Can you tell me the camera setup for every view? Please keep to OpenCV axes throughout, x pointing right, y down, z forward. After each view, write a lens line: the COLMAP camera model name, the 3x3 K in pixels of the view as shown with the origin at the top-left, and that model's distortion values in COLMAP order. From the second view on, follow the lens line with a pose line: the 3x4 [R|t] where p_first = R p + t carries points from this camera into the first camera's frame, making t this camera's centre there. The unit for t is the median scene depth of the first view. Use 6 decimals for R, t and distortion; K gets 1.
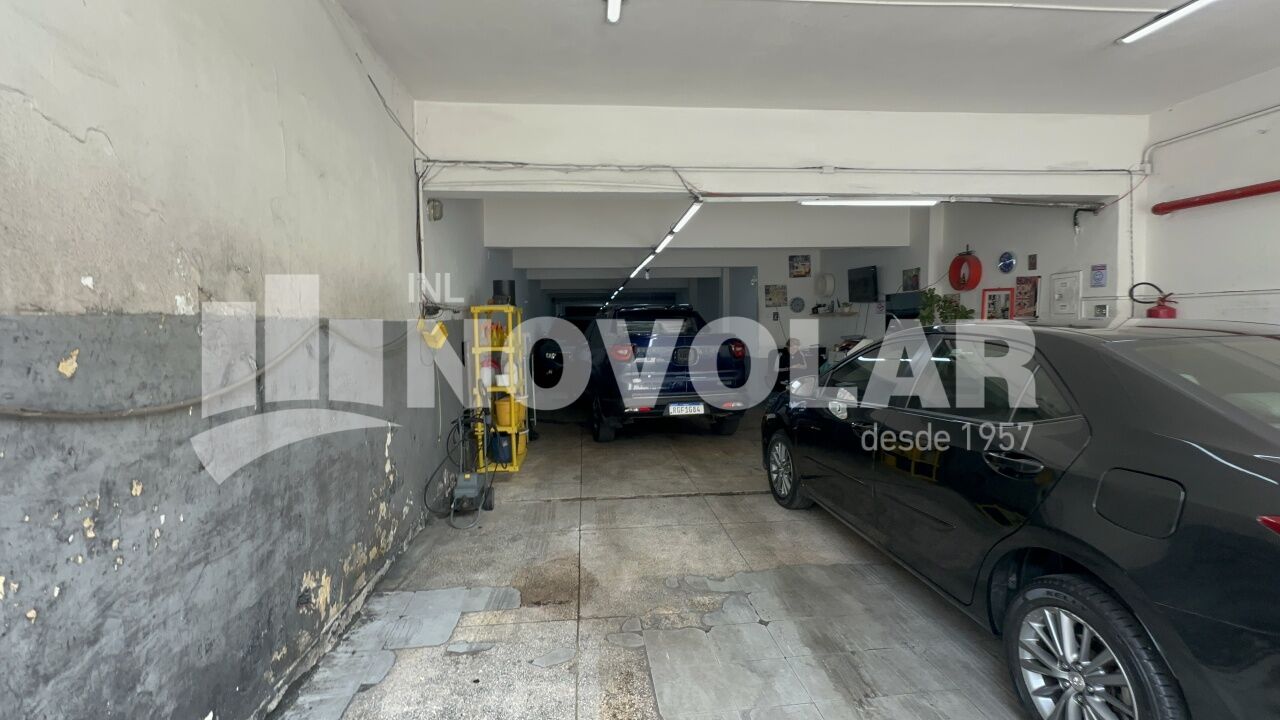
lens RADIAL K [[564.7, 0, 640.0], [0, 564.7, 360.0], [0, 0, 1]] dist [-0.003973, -0.000230]
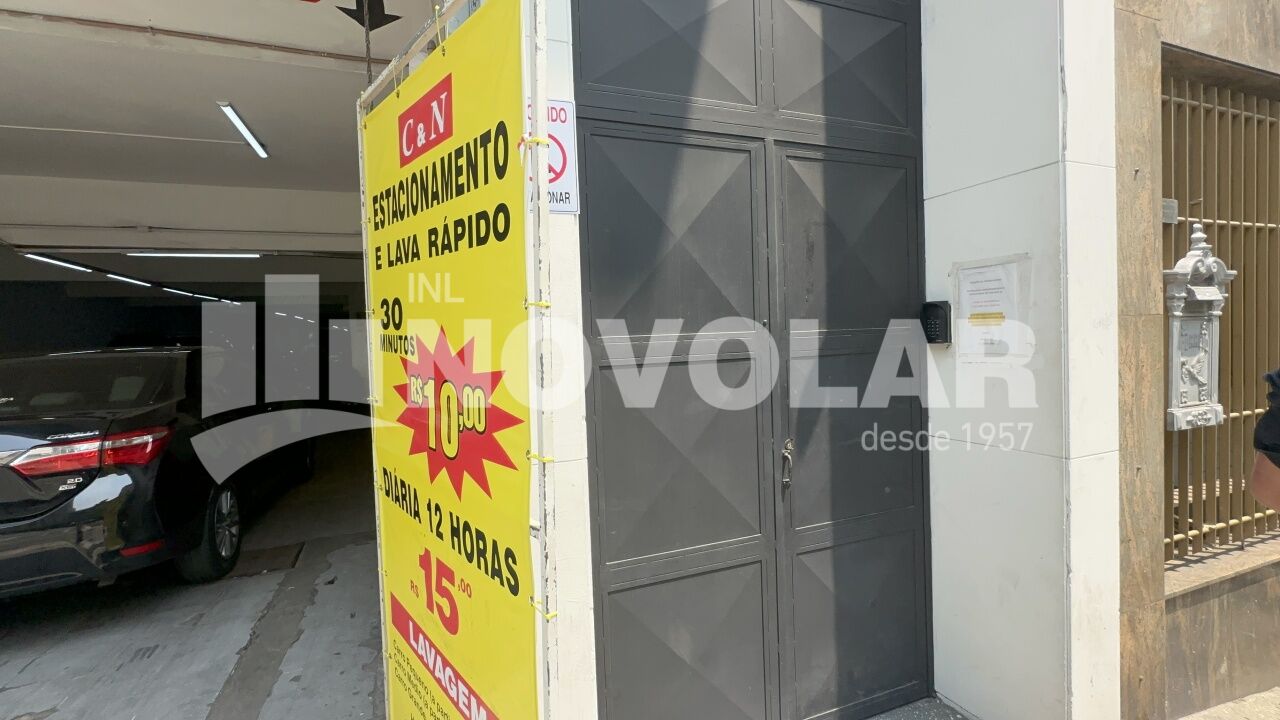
lens RADIAL K [[564.7, 0, 640.0], [0, 564.7, 360.0], [0, 0, 1]] dist [-0.003973, -0.000230]
pose [[0.961682, -0.031203, 0.272386, 1.414786], [0.040418, 0.998782, -0.028286, 0.046763], [-0.271172, 0.038212, 0.961772, -0.668705]]
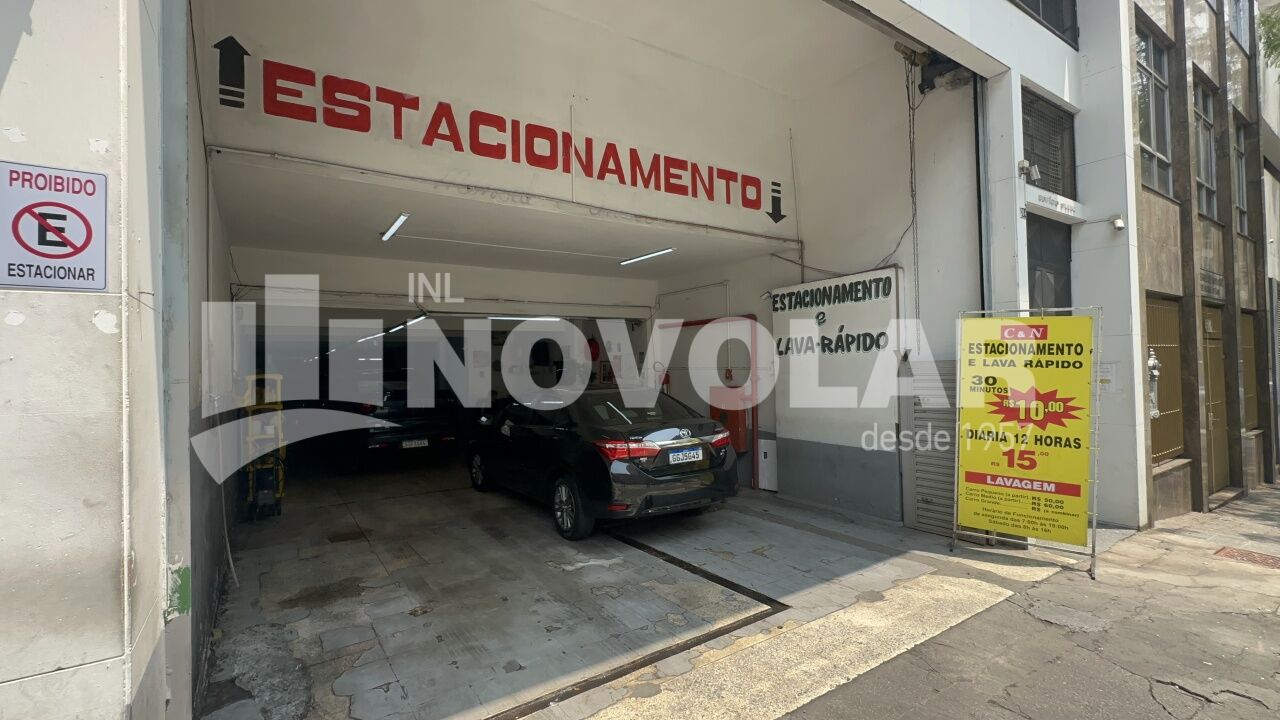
lens RADIAL K [[564.7, 0, 640.0], [0, 564.7, 360.0], [0, 0, 1]] dist [-0.003973, -0.000230]
pose [[0.882051, 0.001302, 0.471152, -0.173936], [0.039116, 0.996342, -0.075983, 0.012278], [-0.469528, 0.085450, 0.878773, -1.070454]]
